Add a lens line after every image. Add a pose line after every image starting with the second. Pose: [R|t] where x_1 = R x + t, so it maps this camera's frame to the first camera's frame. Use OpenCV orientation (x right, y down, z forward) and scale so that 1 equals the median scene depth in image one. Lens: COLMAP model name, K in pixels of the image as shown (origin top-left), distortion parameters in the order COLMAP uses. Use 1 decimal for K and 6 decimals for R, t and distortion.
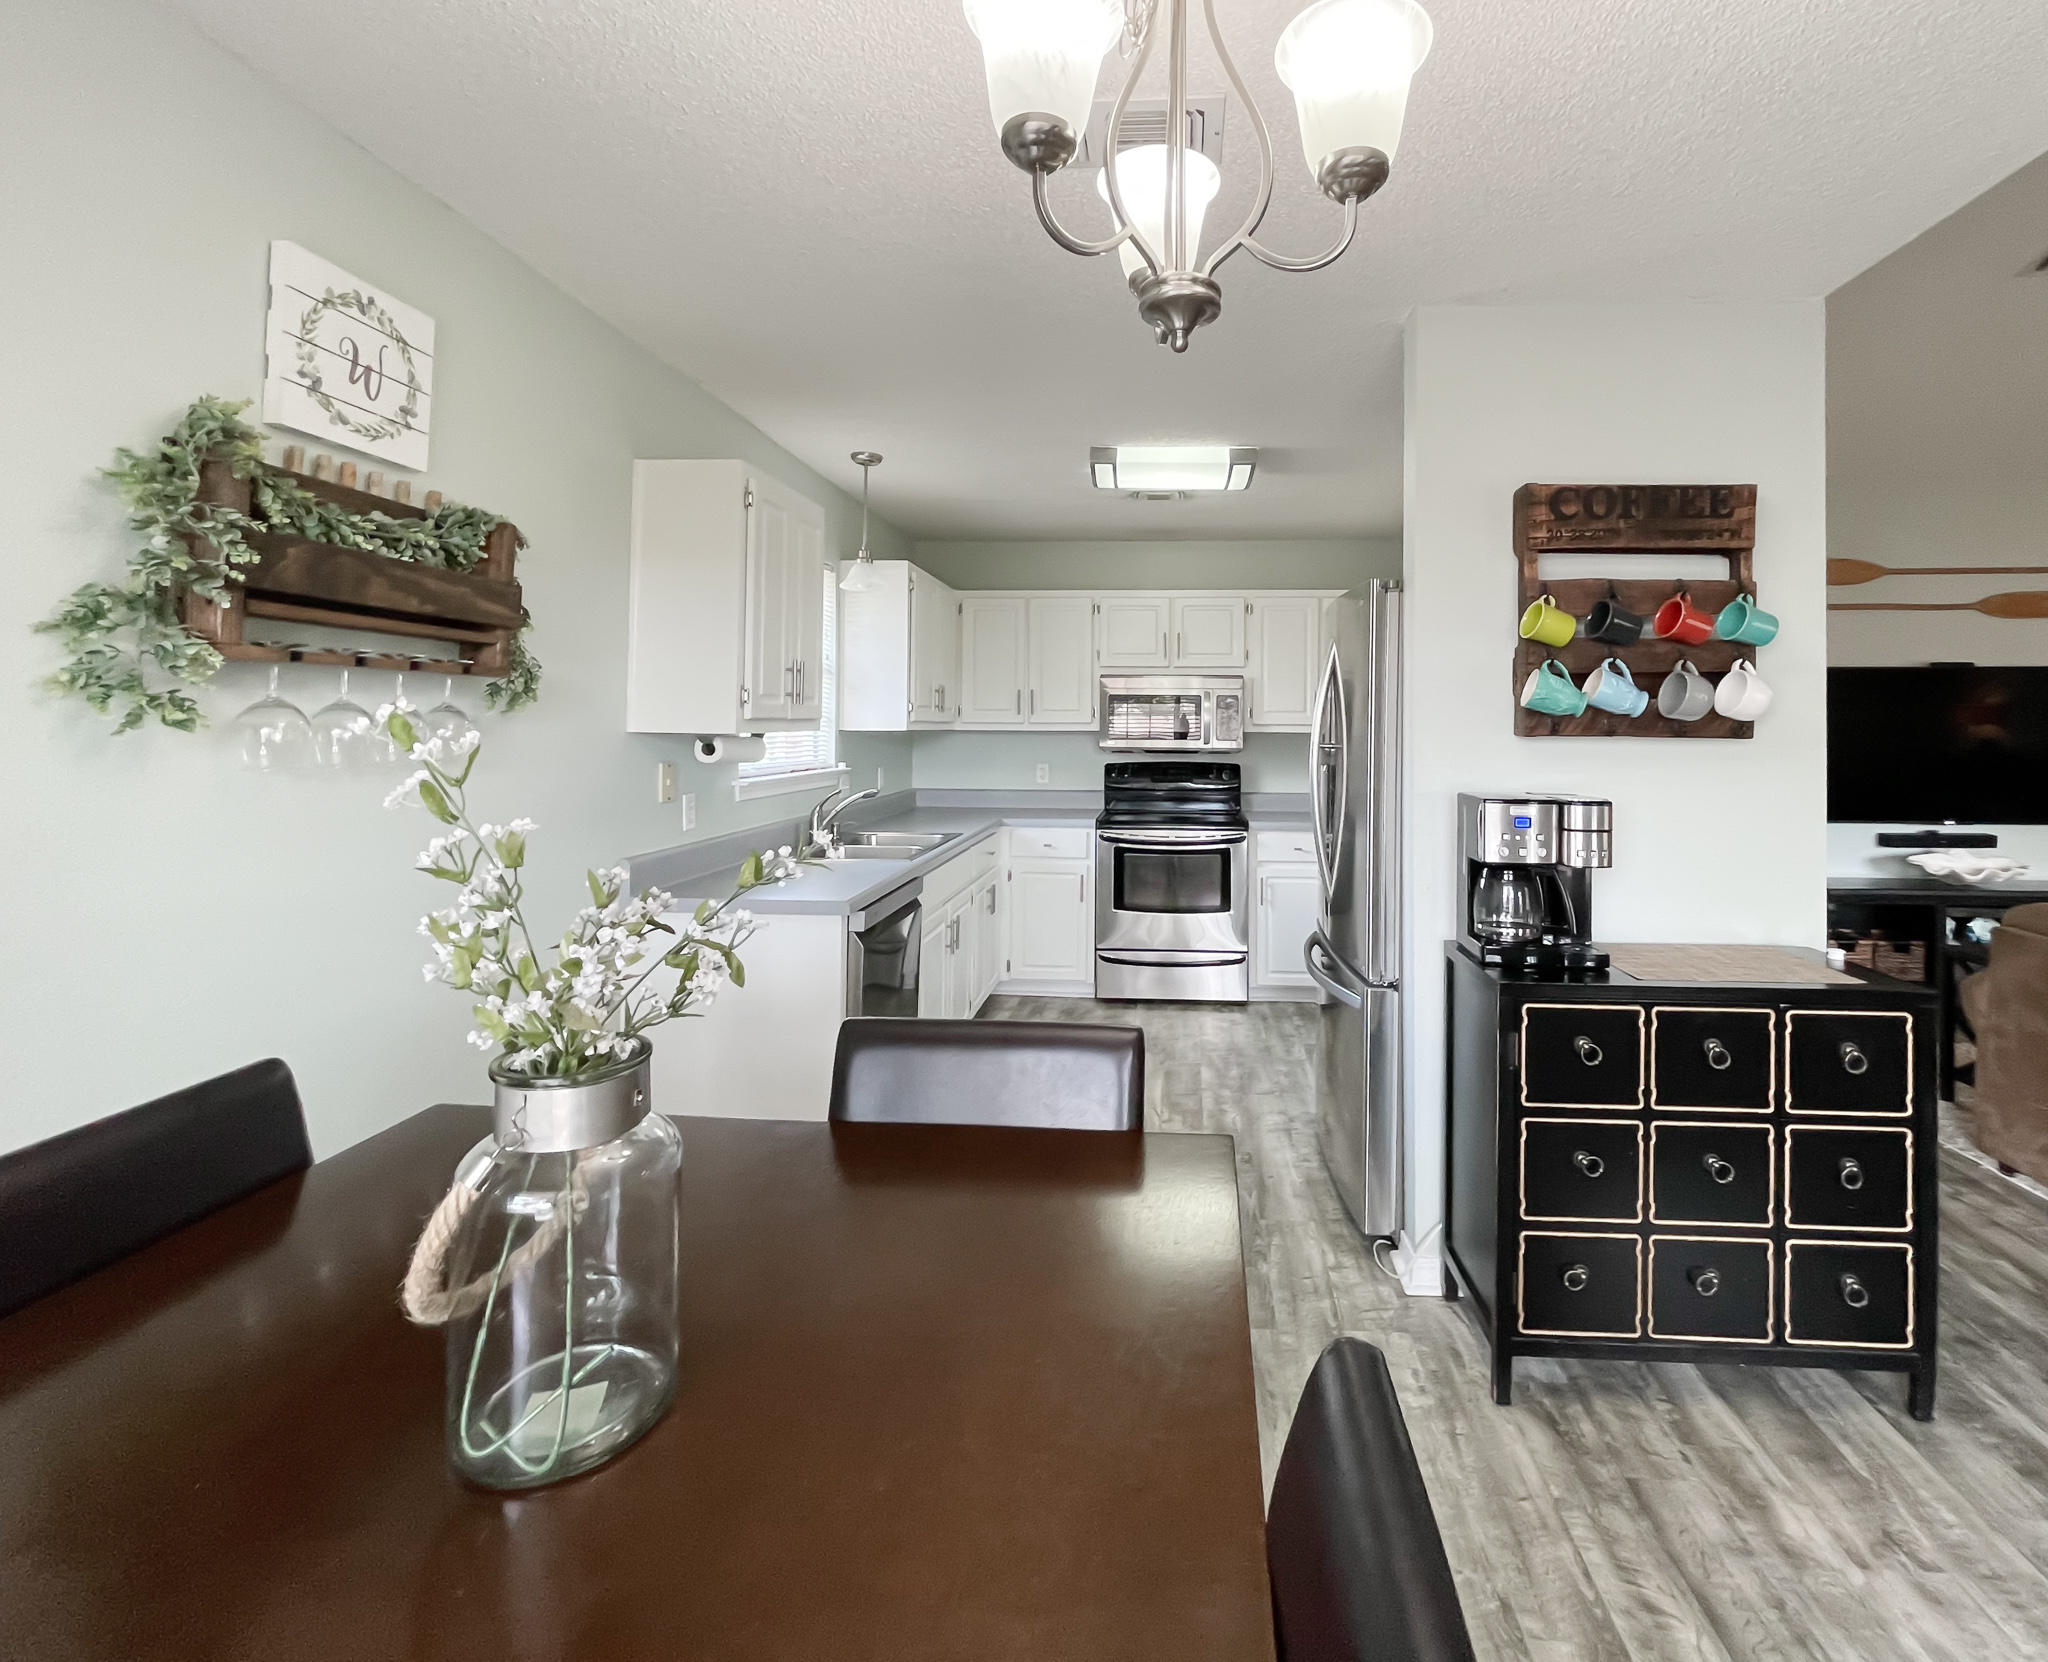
lens RADIAL K [[951.7, 0, 1173.5], [0, 951.7, 711.9], [0, 0, 1]] dist [0.004079, 0.000035]
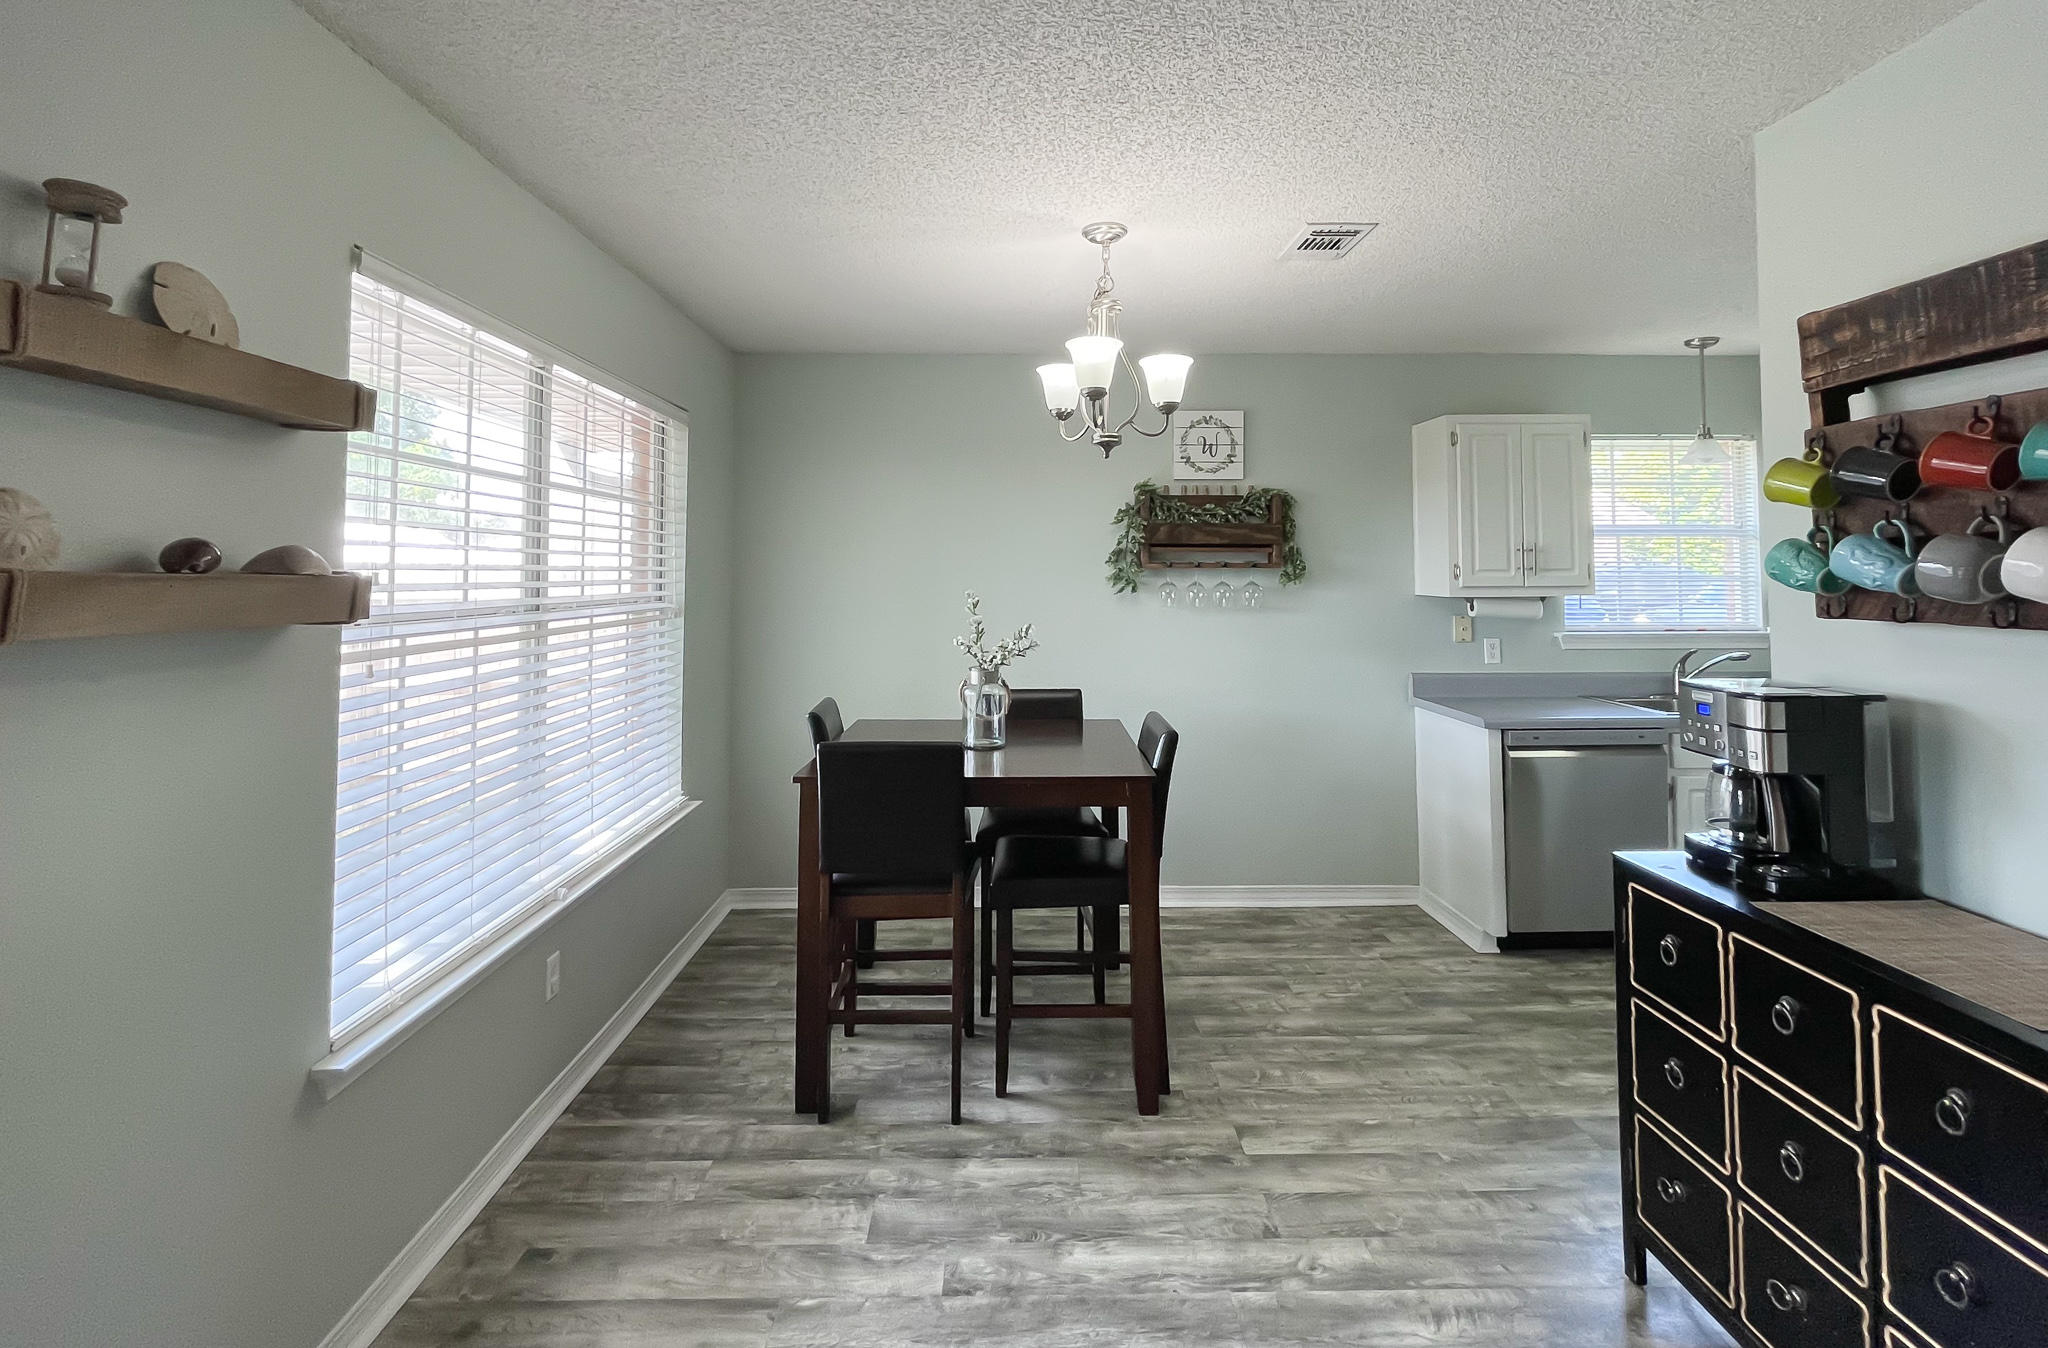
lens RADIAL K [[983.5, 0, 1021.8], [0, 983.5, 531.3], [0, 0, 1]] dist [0.000796, -0.000632]
pose [[0.061120, -0.047623, -0.996994, 0.651692], [0.015681, 0.998784, -0.046747, -0.011386], [0.998007, -0.012777, 0.061792, 0.143326]]
